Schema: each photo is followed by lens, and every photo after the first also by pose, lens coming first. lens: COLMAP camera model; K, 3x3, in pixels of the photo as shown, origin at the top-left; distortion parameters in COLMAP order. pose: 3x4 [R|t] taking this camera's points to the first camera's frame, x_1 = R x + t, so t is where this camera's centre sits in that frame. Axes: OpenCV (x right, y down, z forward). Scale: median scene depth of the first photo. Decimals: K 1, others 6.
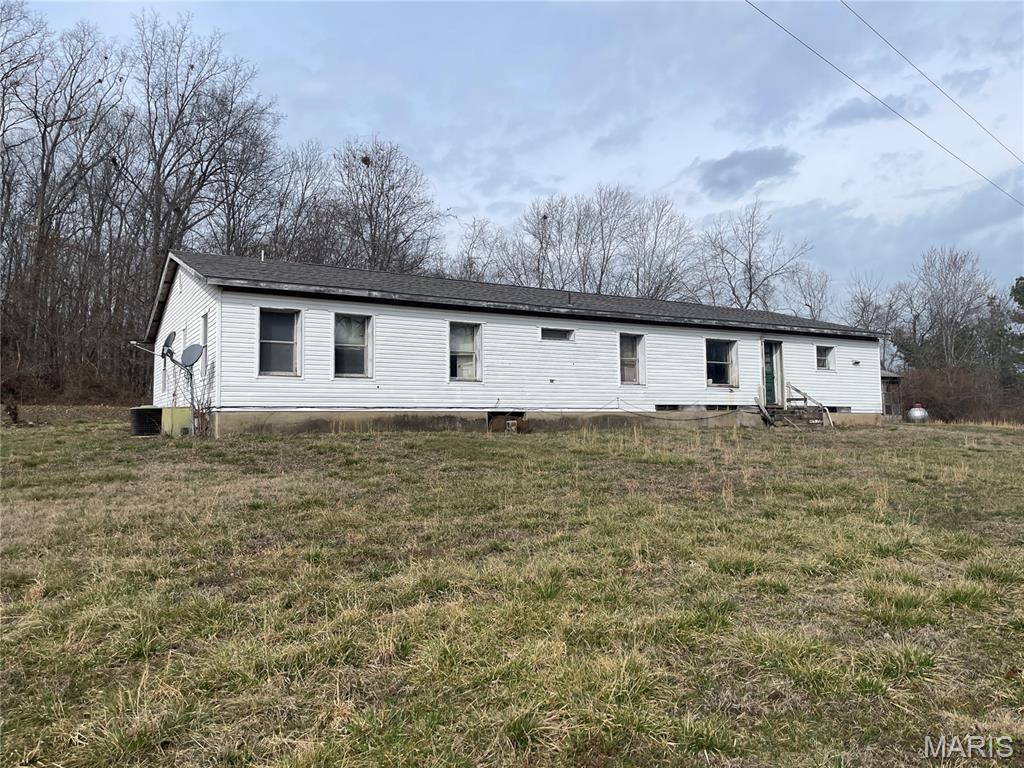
lens RADIAL K [[765.4, 0, 512.0], [0, 765.4, 384.0], [0, 0, 1]] dist [0.104533, -0.107555]
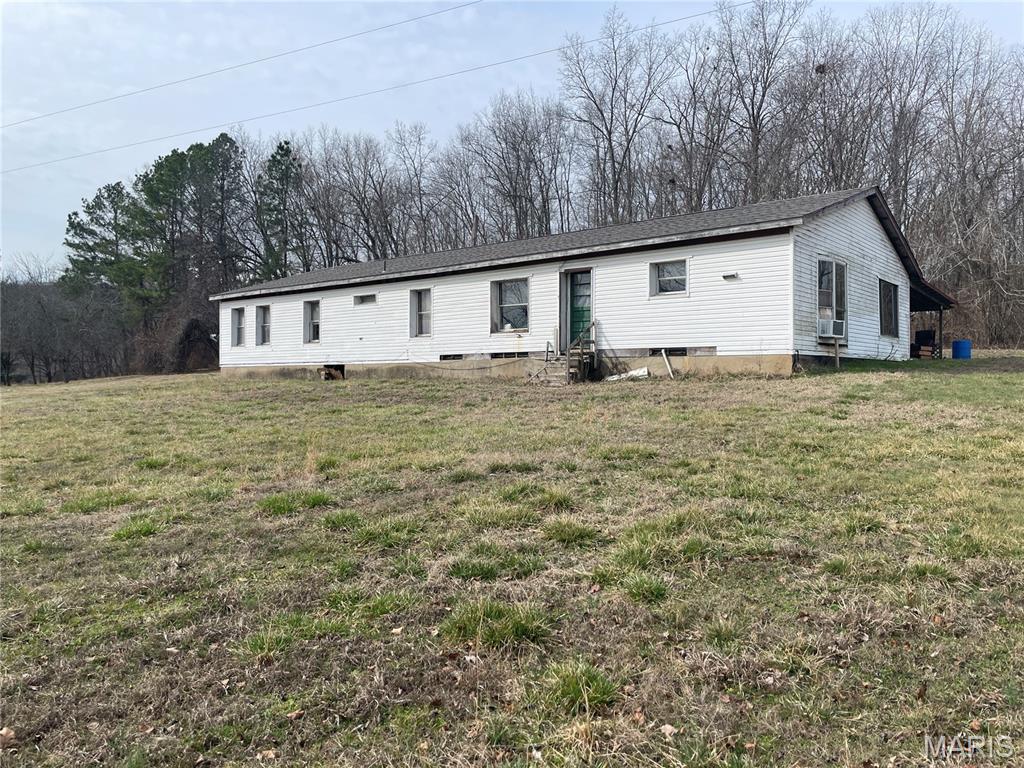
lens RADIAL K [[765.4, 0, 512.0], [0, 765.4, 384.0], [0, 0, 1]] dist [0.104533, -0.107555]
pose [[0.353254, 0.020438, -0.935304, 1.184750], [0.062558, 0.997008, 0.045414, 0.025233], [0.933433, -0.074553, 0.350919, 0.727688]]
